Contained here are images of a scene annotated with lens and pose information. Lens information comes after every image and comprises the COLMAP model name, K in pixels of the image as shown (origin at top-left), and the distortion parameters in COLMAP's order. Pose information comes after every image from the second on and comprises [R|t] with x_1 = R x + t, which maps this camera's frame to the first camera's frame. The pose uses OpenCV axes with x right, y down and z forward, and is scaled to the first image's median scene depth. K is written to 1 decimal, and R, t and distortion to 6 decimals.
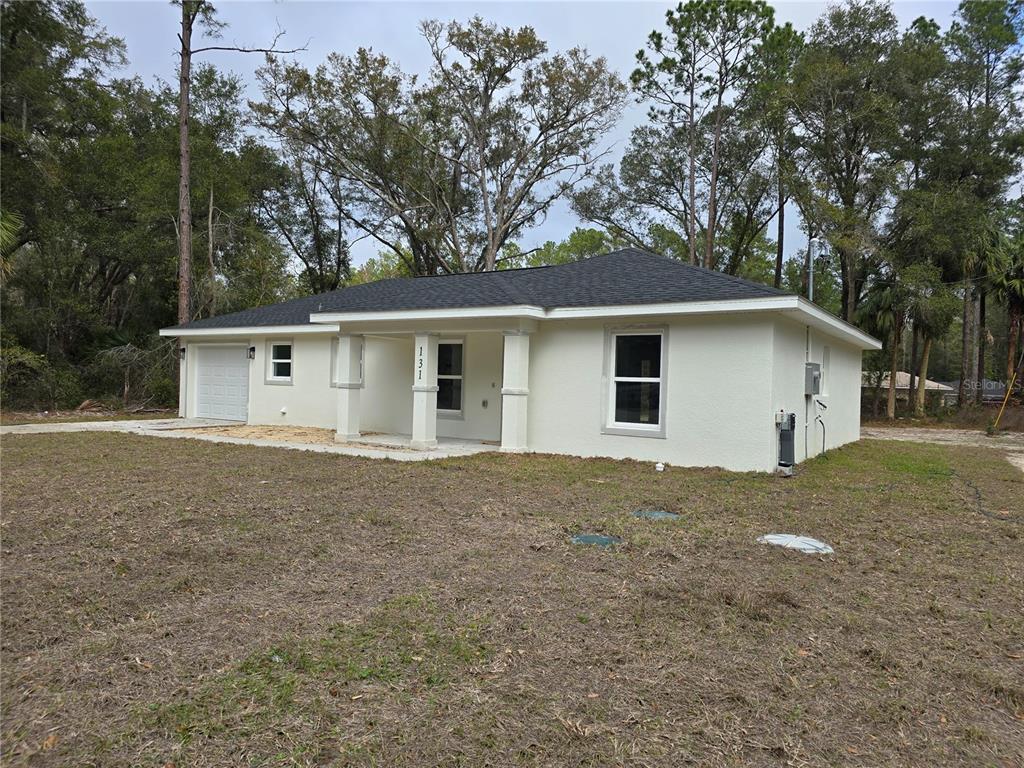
lens RADIAL K [[689.4, 0, 534.0], [0, 689.4, 384.0], [0, 0, 1]] dist [0.049164, -0.005514]
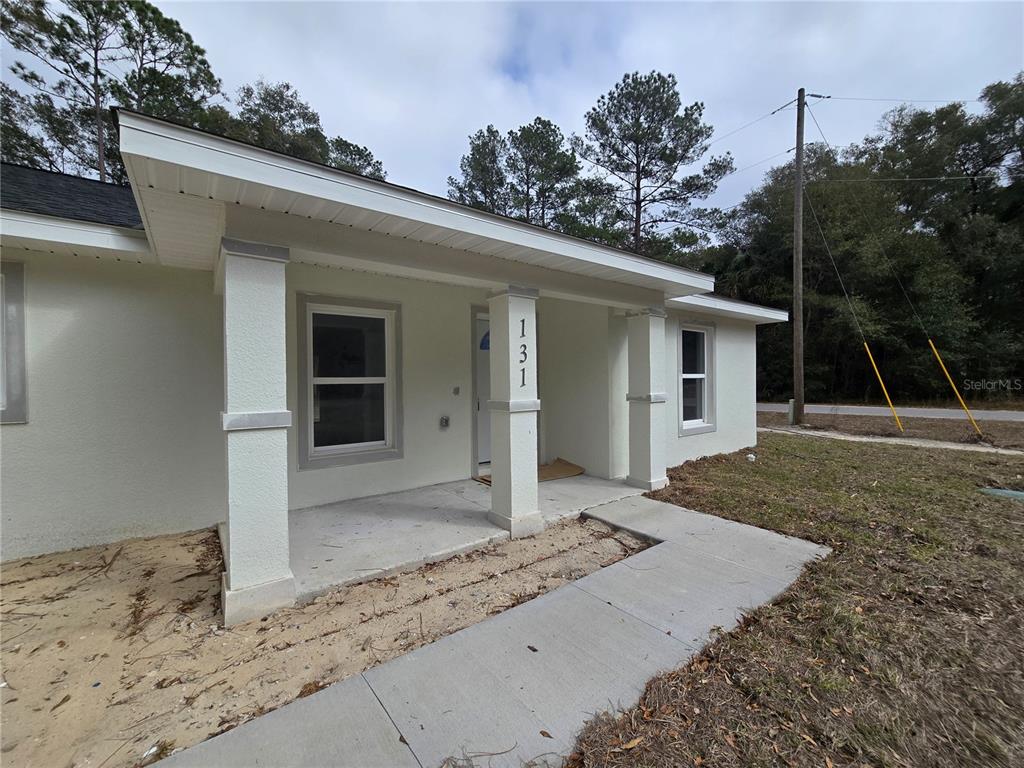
lens RADIAL K [[419.9, 0, 510.7], [0, 419.9, 379.5], [0, 0, 1]] dist [-0.006964, 0.001969]
pose [[0.344411, -0.031584, 0.938287, -0.156349], [0.019090, 0.999463, 0.026636, -0.007010], [-0.938625, 0.008738, 0.344829, 0.321525]]
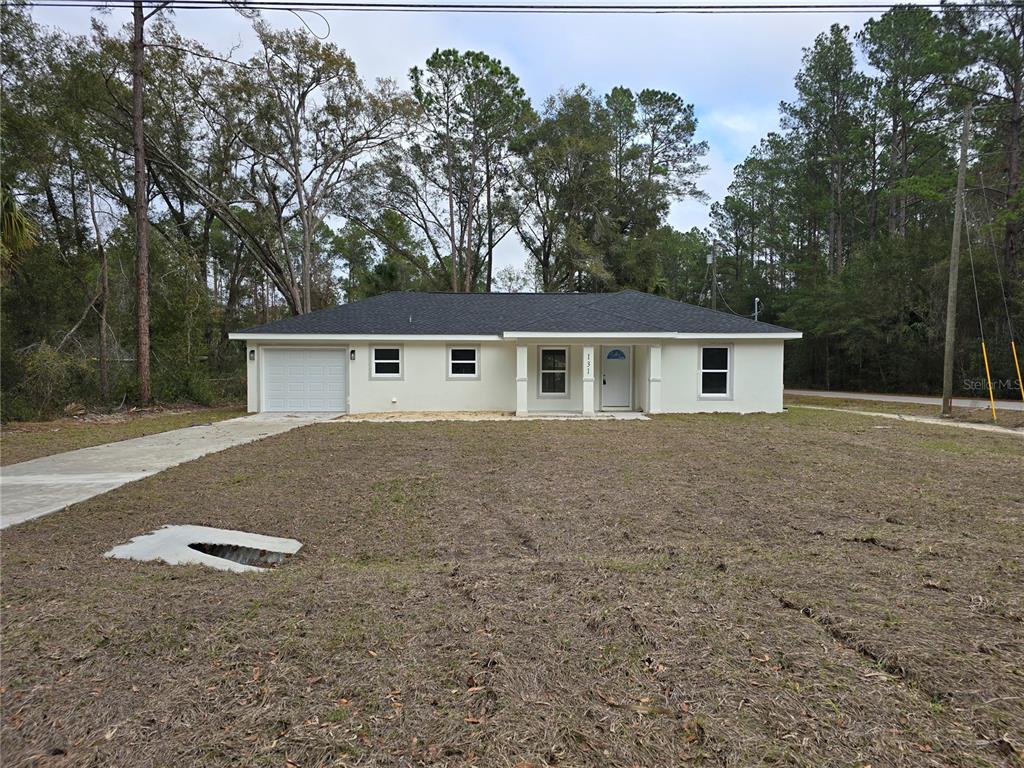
lens RADIAL K [[689.4, 0, 530.6], [0, 689.4, 385.2], [0, 0, 1]] dist [0.049164, -0.005514]
pose [[0.821990, -0.038101, 0.568227, -0.427775], [0.020391, 0.999089, 0.037494, -0.015475], [-0.569137, -0.019234, 0.822017, -0.093753]]
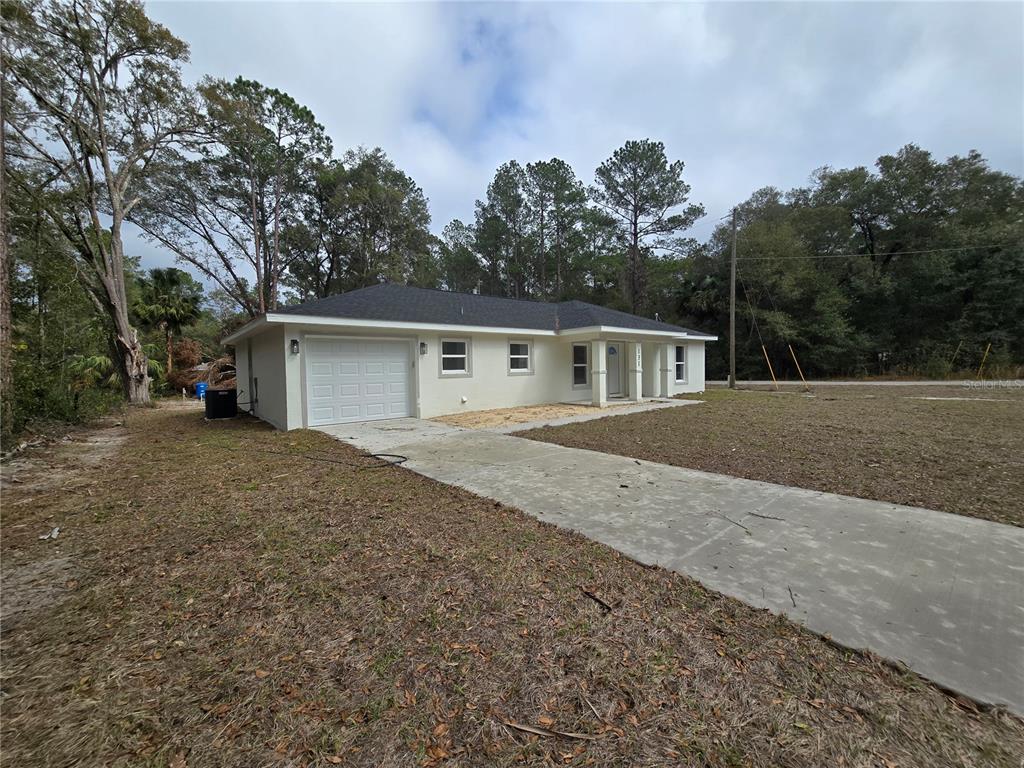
lens RADIAL K [[419.9, 0, 512.6], [0, 419.9, 379.3], [0, 0, 1]] dist [-0.006964, 0.001969]
pose [[0.301884, -0.058318, 0.951559, -0.485415], [0.026780, 0.998252, 0.052684, -0.014249], [-0.952968, 0.009579, 0.302918, 0.347997]]
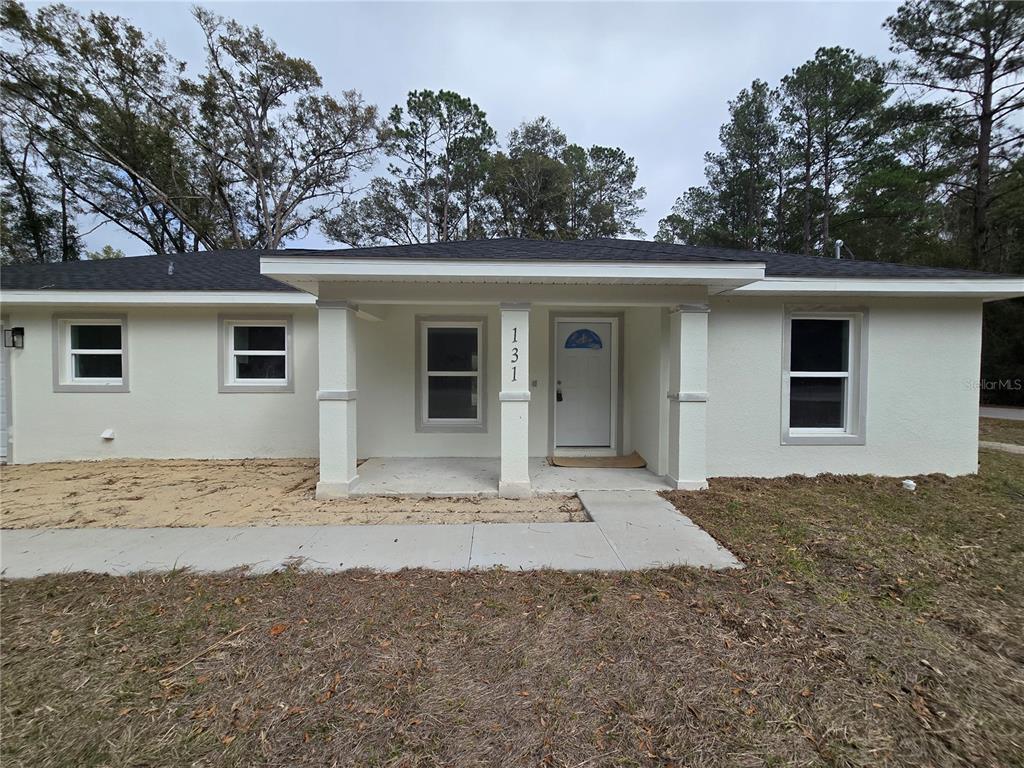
lens RADIAL K [[419.9, 0, 513.2], [0, 419.9, 379.0], [0, 0, 1]] dist [-0.006964, 0.001969]
pose [[0.828070, -0.034213, 0.559580, -0.132234], [0.018050, 0.999246, 0.034384, -0.007662], [-0.560334, -0.018372, 0.828063, 0.246051]]
